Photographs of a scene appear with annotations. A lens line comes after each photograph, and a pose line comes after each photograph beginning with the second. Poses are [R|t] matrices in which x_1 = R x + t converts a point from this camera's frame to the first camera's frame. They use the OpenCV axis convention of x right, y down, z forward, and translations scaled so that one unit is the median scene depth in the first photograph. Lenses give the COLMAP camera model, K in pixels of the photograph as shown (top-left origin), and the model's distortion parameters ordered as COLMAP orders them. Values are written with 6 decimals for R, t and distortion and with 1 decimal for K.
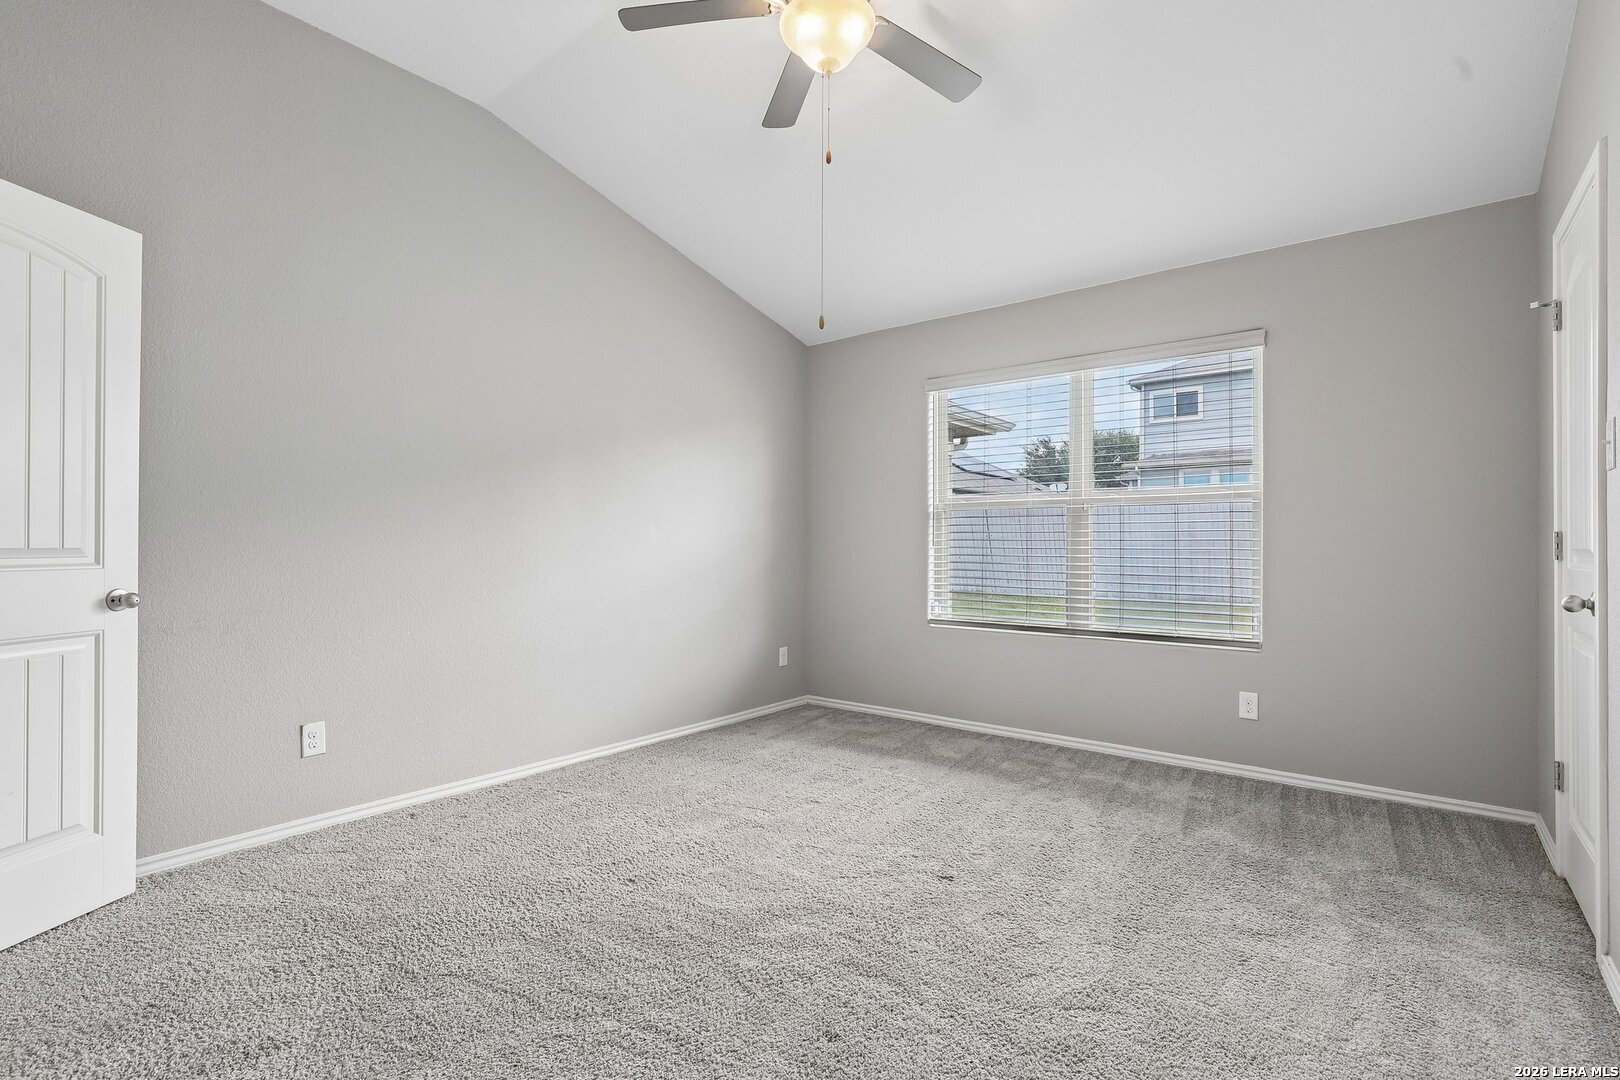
lens RADIAL K [[747.9, 0, 818.9], [0, 747.9, 540.6], [0, 0, 1]] dist [-0.000986, 0.000492]
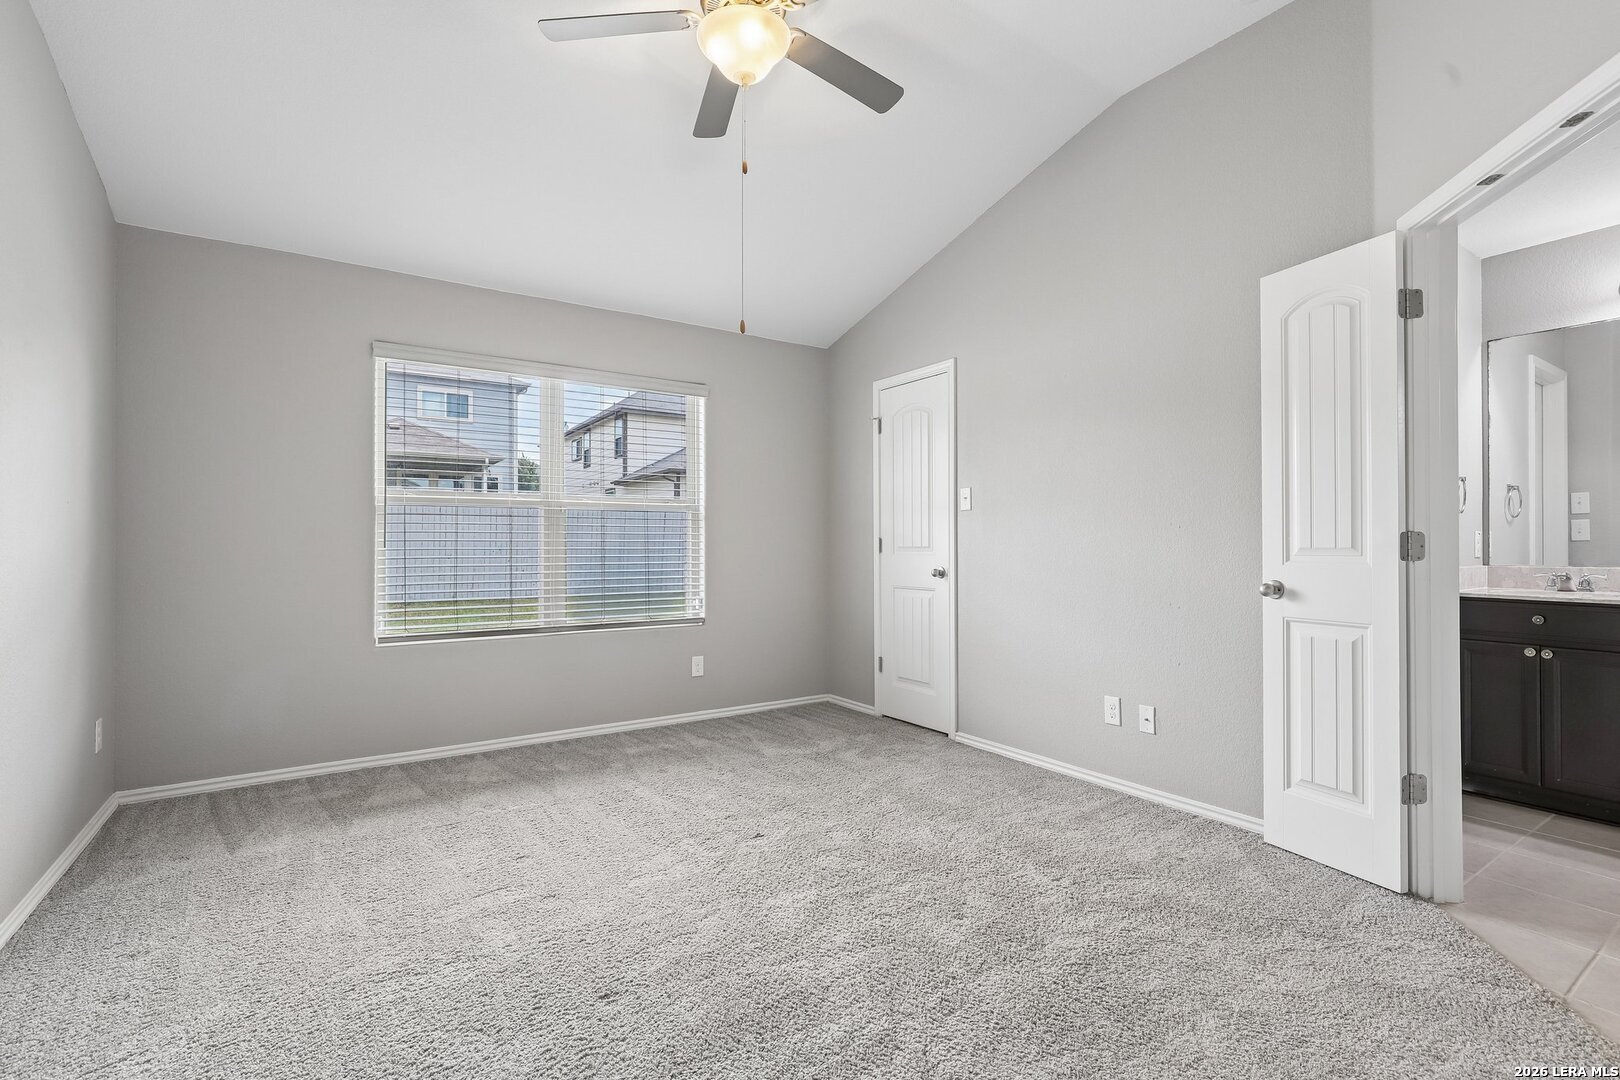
lens RADIAL K [[733.9, 0, 822.0], [0, 733.9, 541.2], [0, 0, 1]] dist [-0.001112, -0.000046]
pose [[0.306410, 0.004125, 0.951891, -0.601056], [-0.001713, 0.999991, -0.003783, 0.003037], [-0.951898, -0.000471, 0.306414, 0.390421]]
